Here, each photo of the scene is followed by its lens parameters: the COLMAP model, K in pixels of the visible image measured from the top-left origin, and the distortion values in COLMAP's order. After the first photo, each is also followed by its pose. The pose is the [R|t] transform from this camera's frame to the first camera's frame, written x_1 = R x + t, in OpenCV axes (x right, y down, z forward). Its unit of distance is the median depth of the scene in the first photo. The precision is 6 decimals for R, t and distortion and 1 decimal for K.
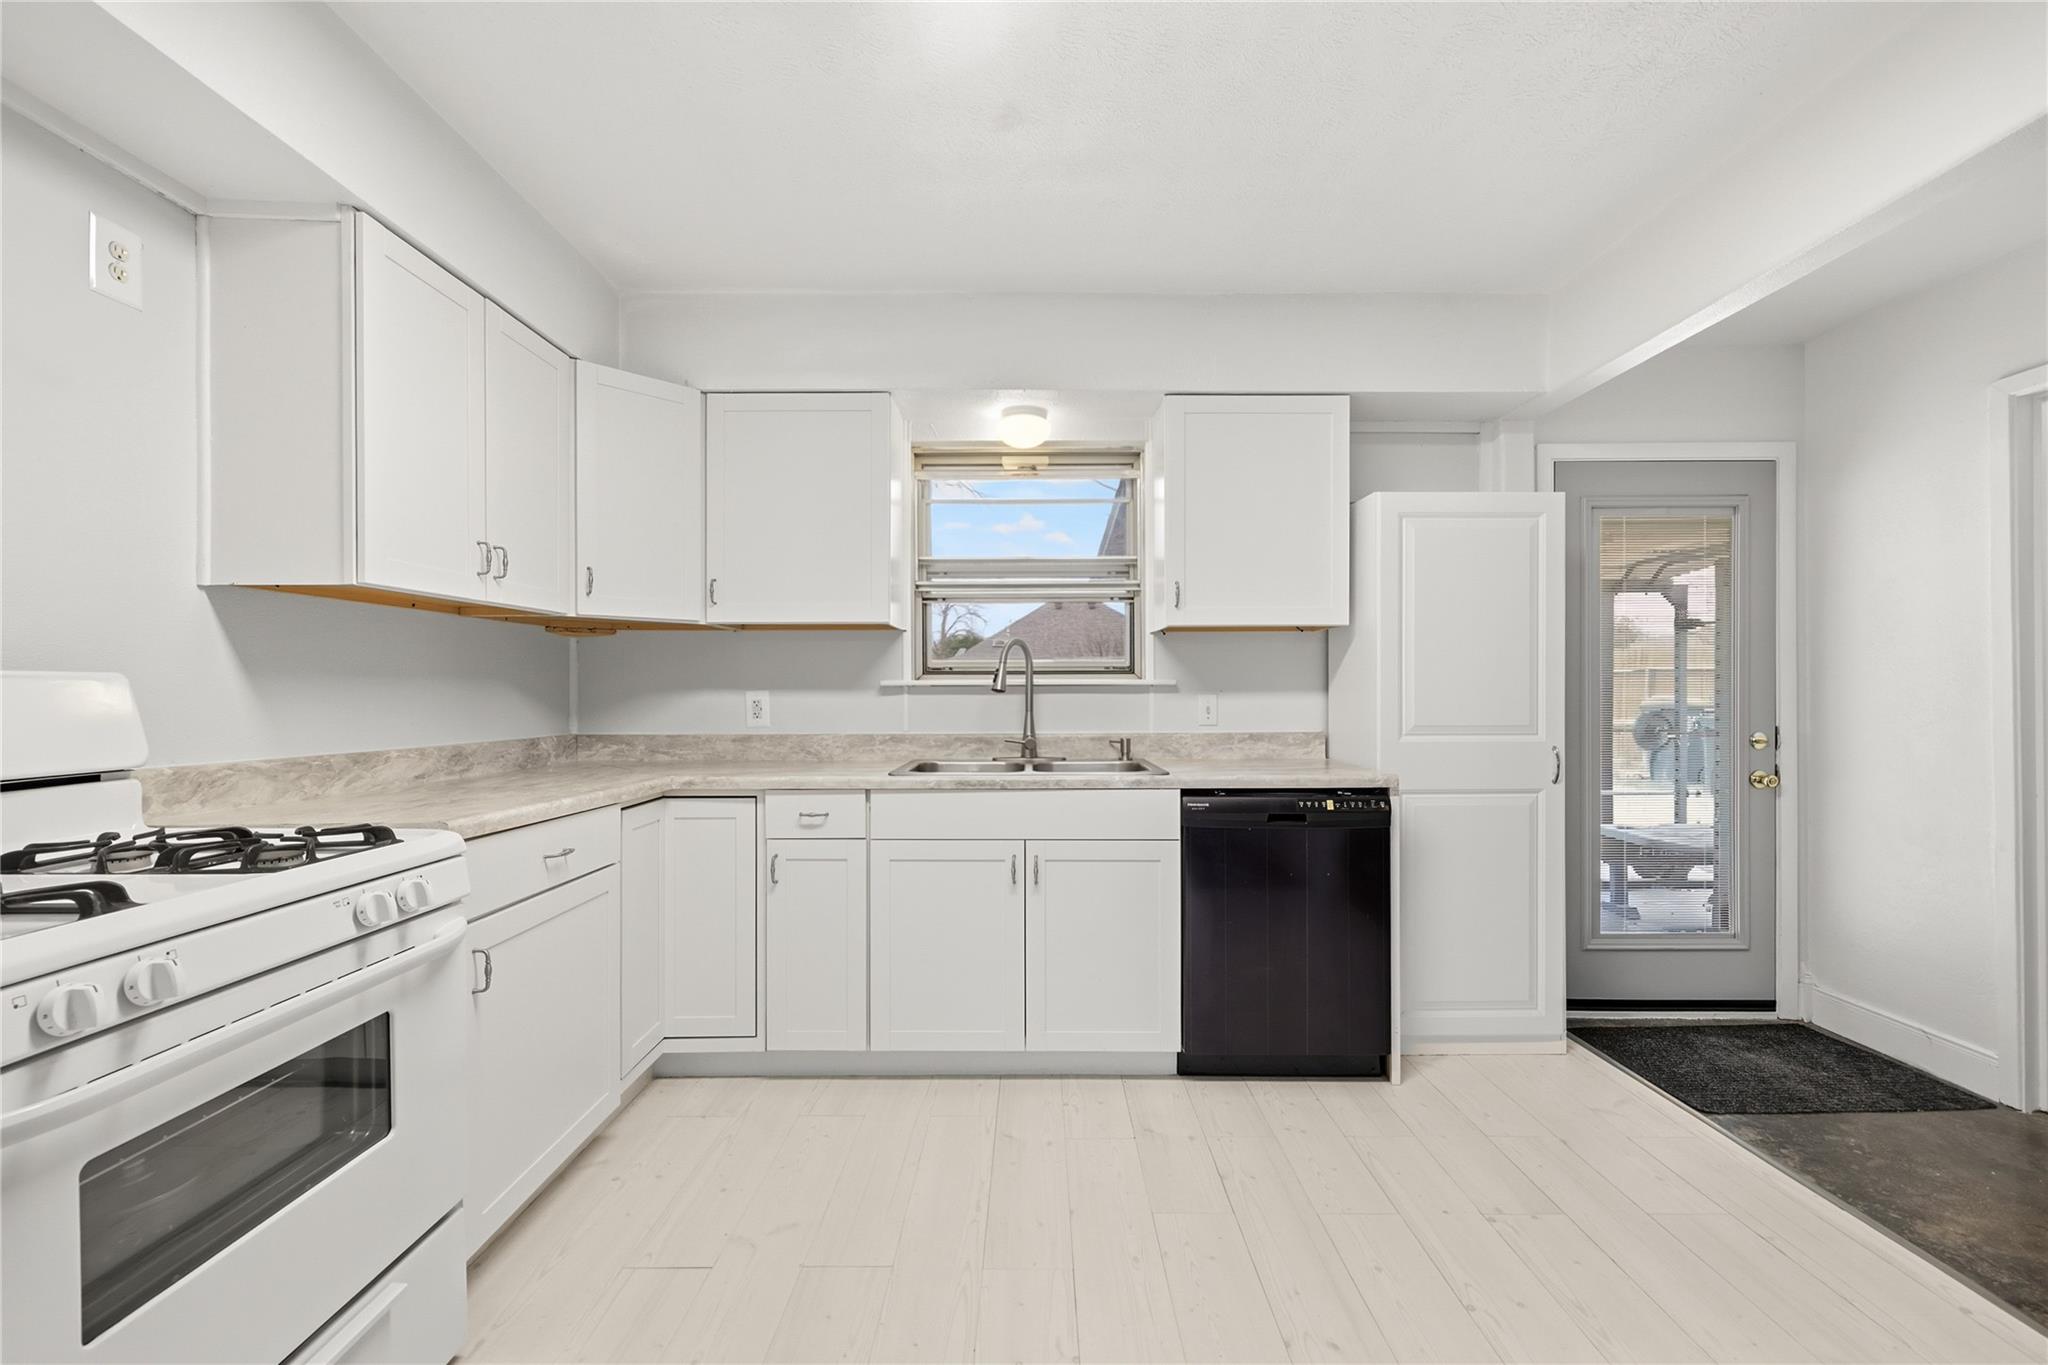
lens RADIAL K [[828.7, 0, 1033.5], [0, 828.7, 692.1], [0, 0, 1]] dist [-0.003282, 0.000098]
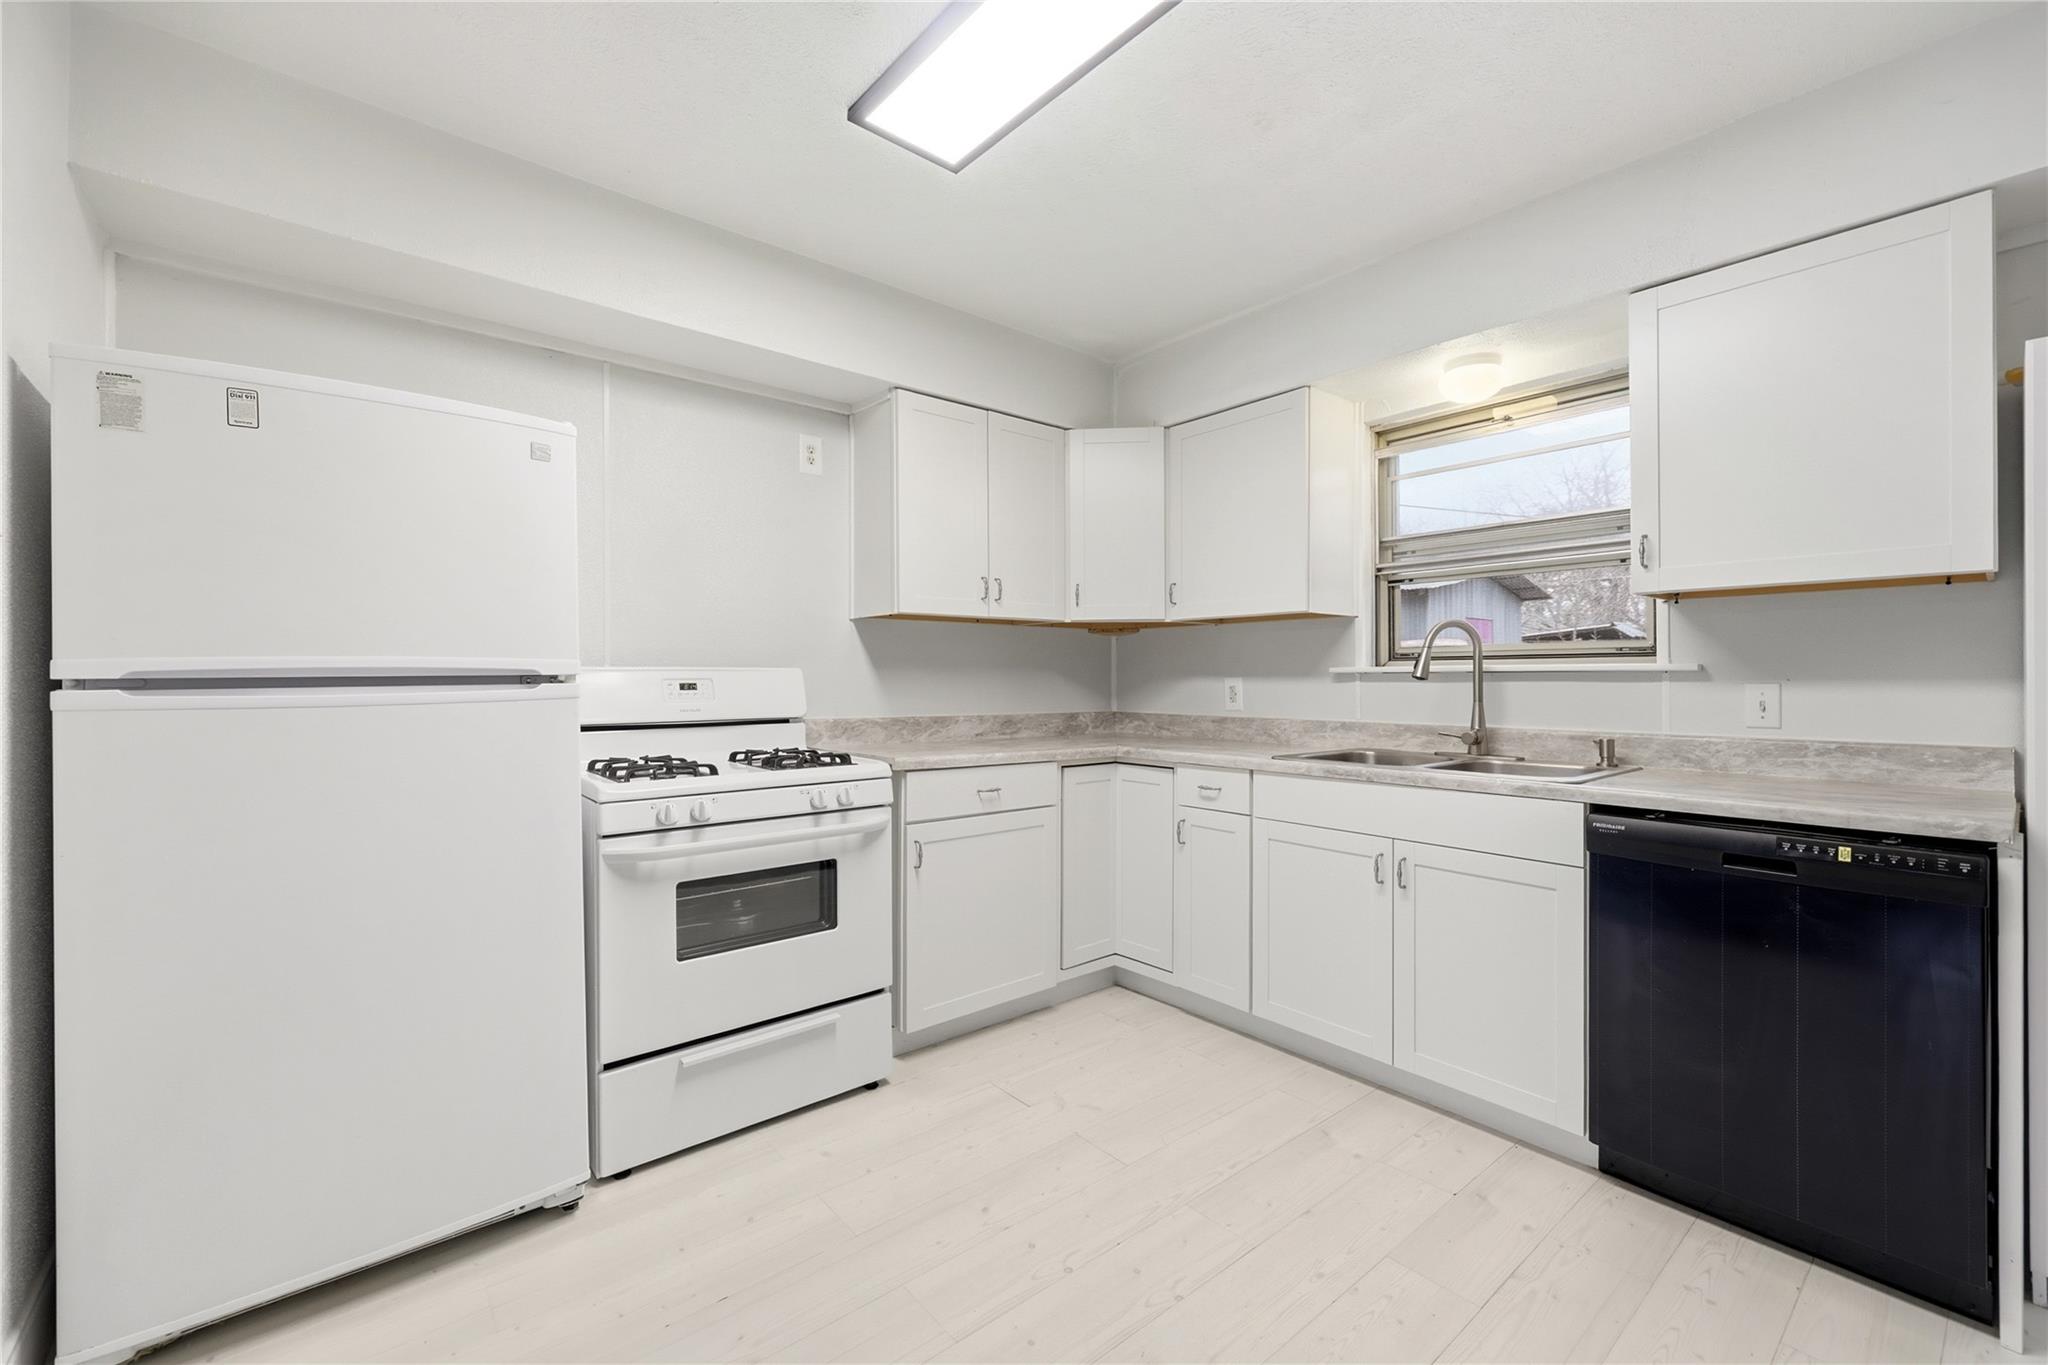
lens RADIAL K [[832.8, 0, 1035.6], [0, 832.8, 678.2], [0, 0, 1]] dist [-0.000087, -0.000057]
pose [[0.646815, 0.002053, -0.762645, 0.385653], [-0.002287, 0.999997, 0.000752, -0.001226], [0.762644, 0.001257, 0.646817, 0.077536]]
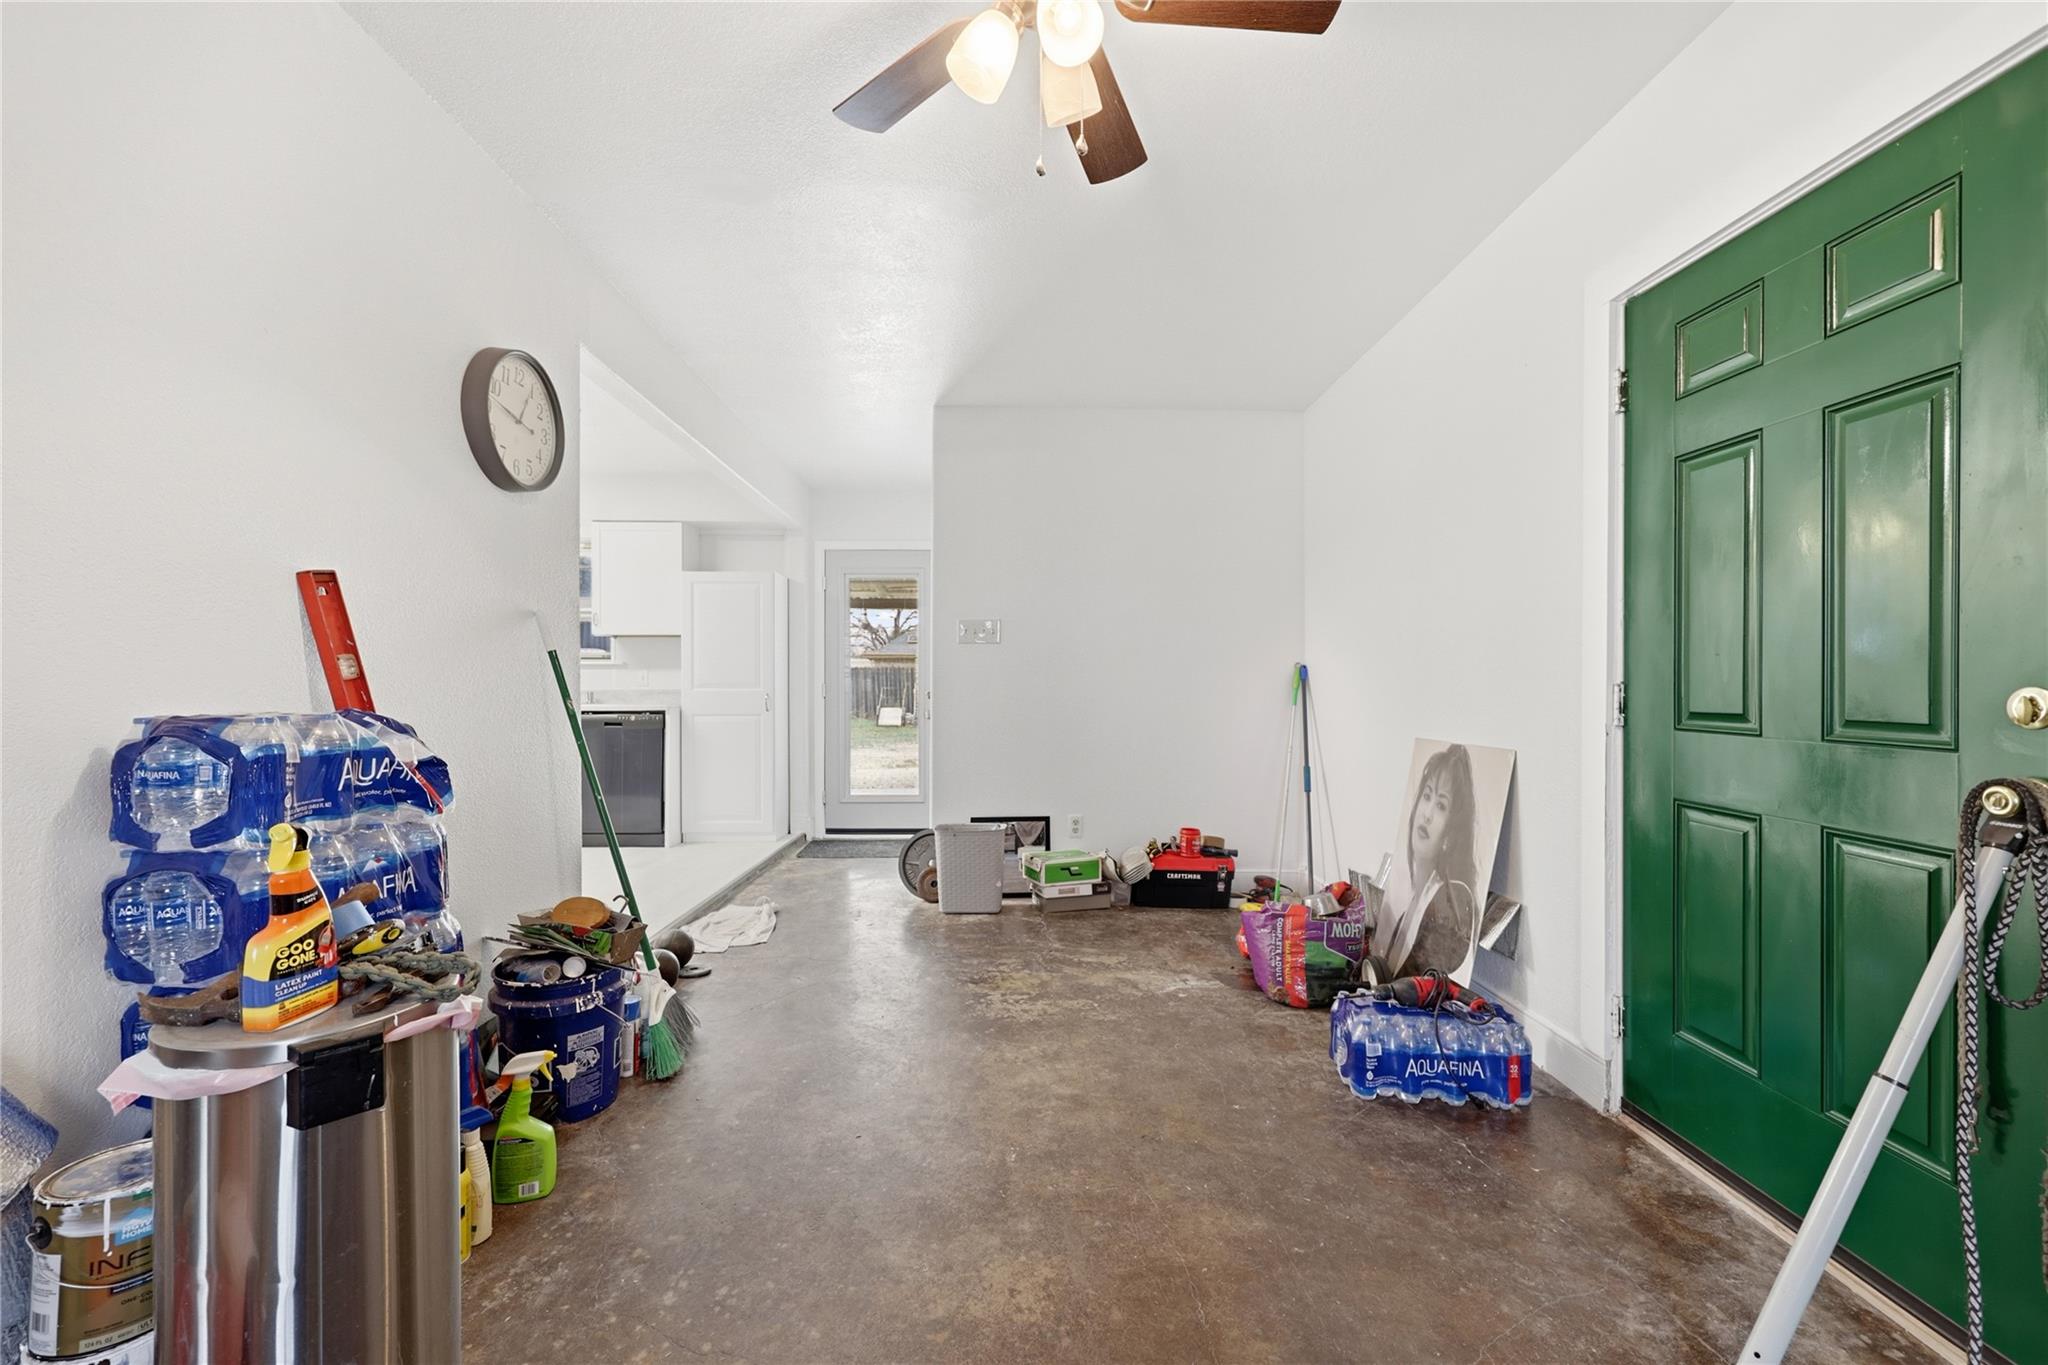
lens RADIAL K [[832.8, 0, 1035.6], [0, 832.8, 678.2], [0, 0, 1]] dist [-0.000087, -0.000057]
pose [[0.999393, 0.001089, 0.034807, 1.173254], [-0.001006, 0.999997, -0.002416, 0.029474], [-0.034809, 0.002380, 0.999391, -1.092752]]
